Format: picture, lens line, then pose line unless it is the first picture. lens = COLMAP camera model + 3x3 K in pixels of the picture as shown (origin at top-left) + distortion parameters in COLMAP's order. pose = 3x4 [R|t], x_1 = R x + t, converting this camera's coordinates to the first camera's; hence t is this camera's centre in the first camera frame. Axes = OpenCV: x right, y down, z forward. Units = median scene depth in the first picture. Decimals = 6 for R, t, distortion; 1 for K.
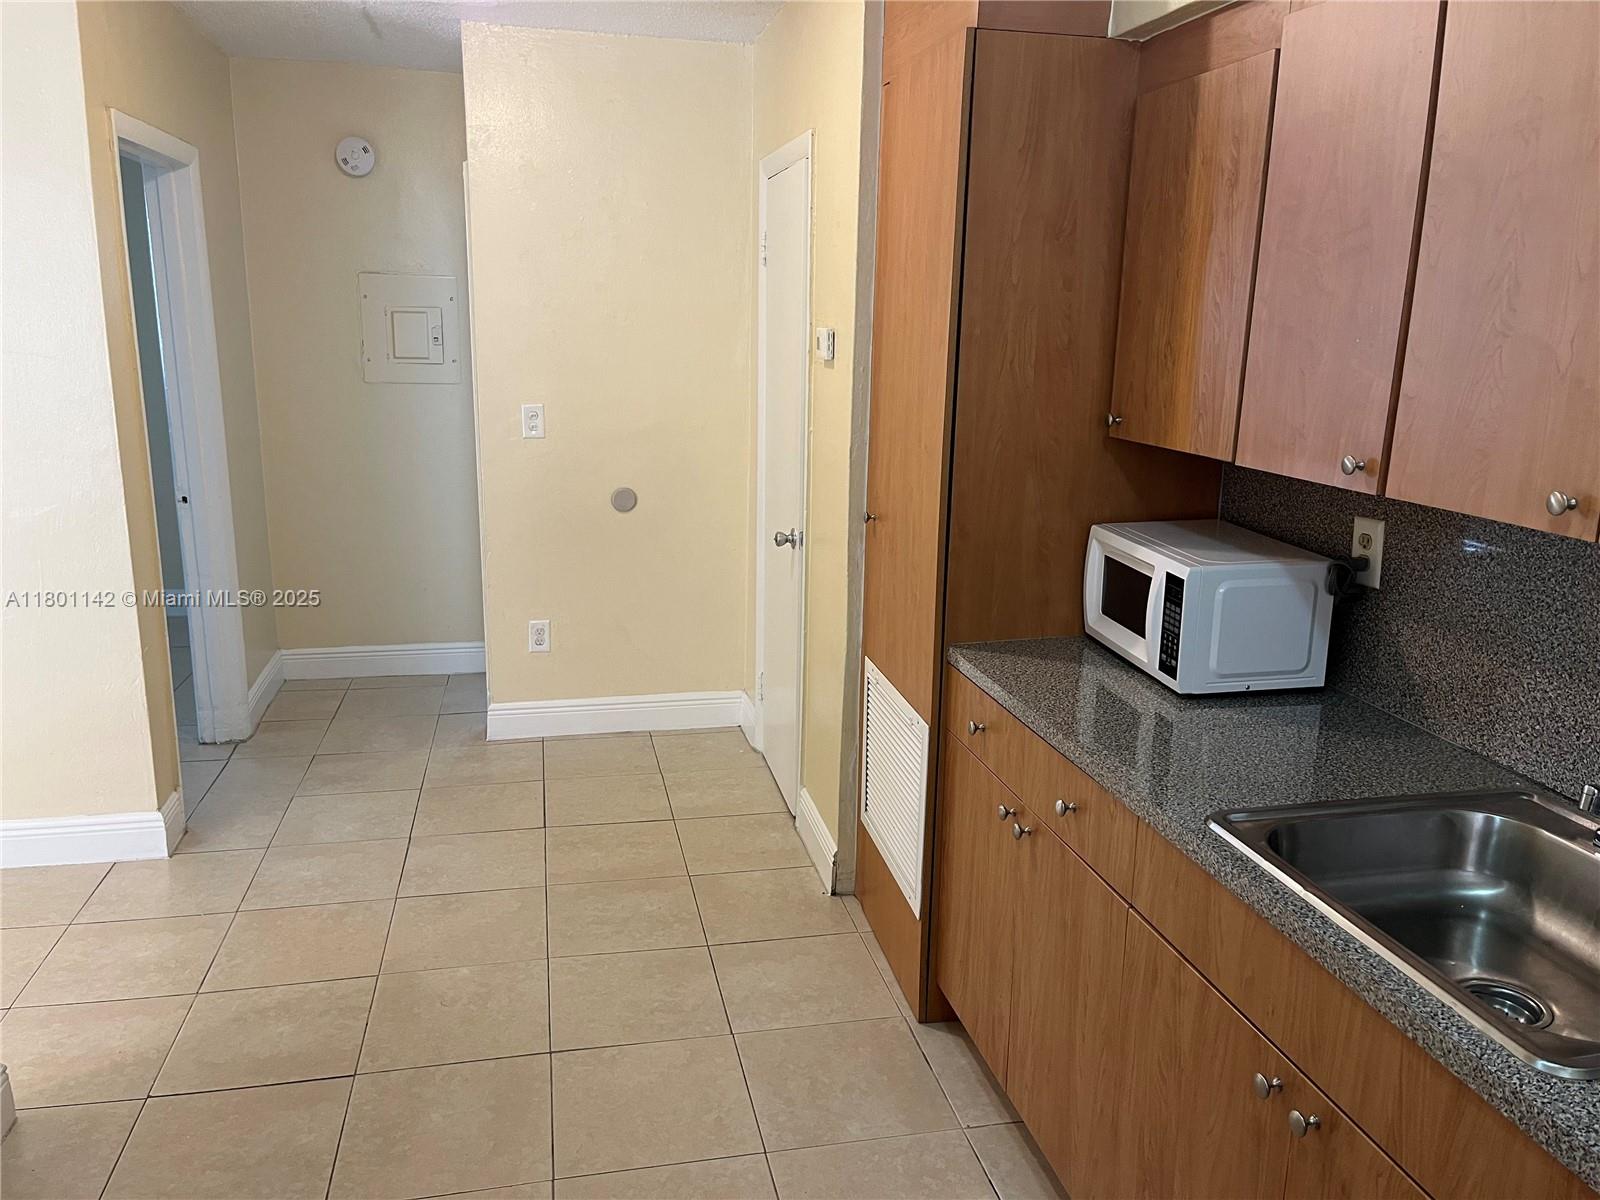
lens RADIAL K [[1204.7, 0, 800.0], [0, 1204.7, 600.0], [0, 0, 1]] dist [0.078429, -0.103465]
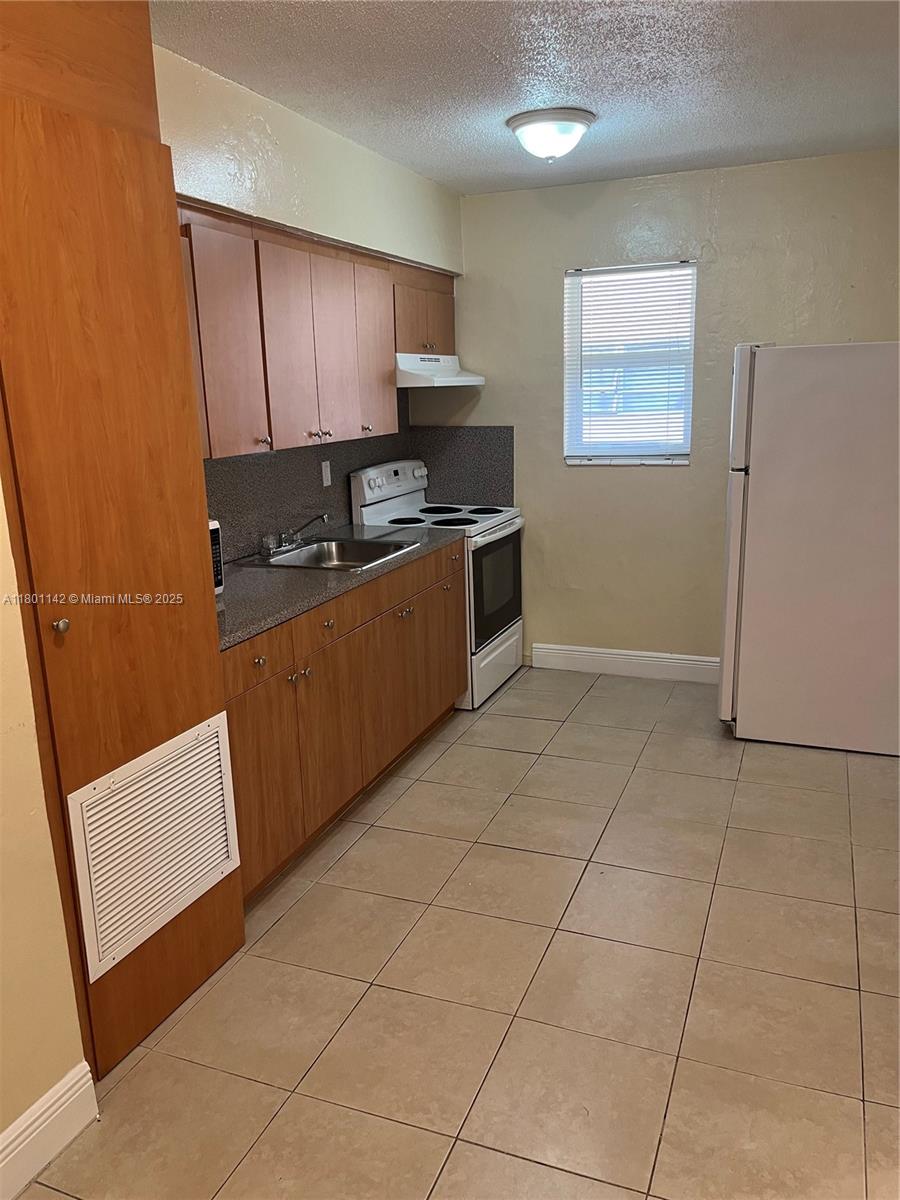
lens RADIAL K [[903.5, 0, 450.6], [0, 903.5, 606.3], [0, 0, 1]] dist [0.078429, -0.103465]
pose [[-0.829818, -0.129883, 0.542709, -0.571963], [0.138264, 0.894357, 0.425451, -0.352237], [-0.540635, 0.428084, -0.724195, 1.487309]]
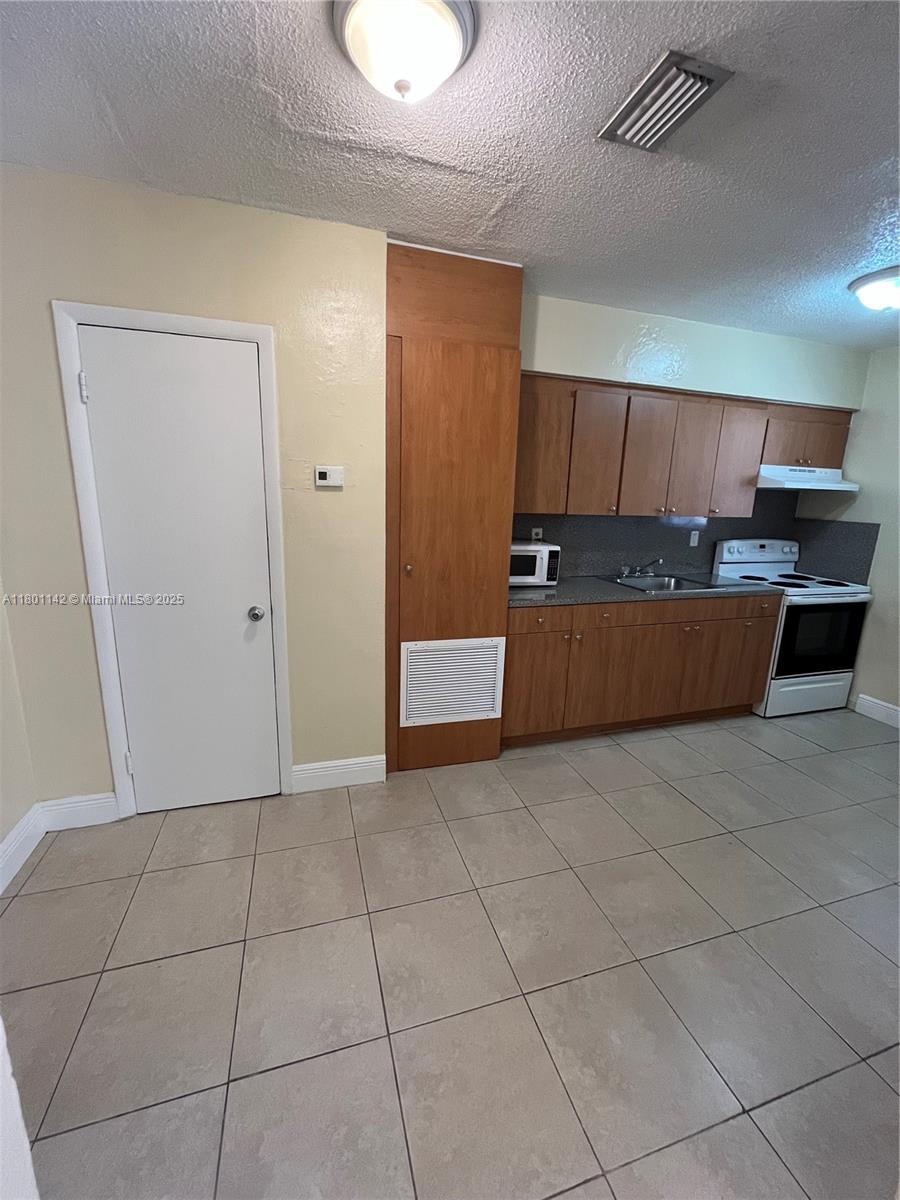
lens RADIAL K [[480.5, 0, 450.0], [0, 480.5, 600.0], [0, 0, 1]] dist [-0.001500, 0.003493]
pose [[-0.086212, -0.238732, 0.967251, -0.789031], [0.196320, 0.947759, 0.251419, -0.226584], [-0.976743, 0.211566, -0.034841, 1.111942]]
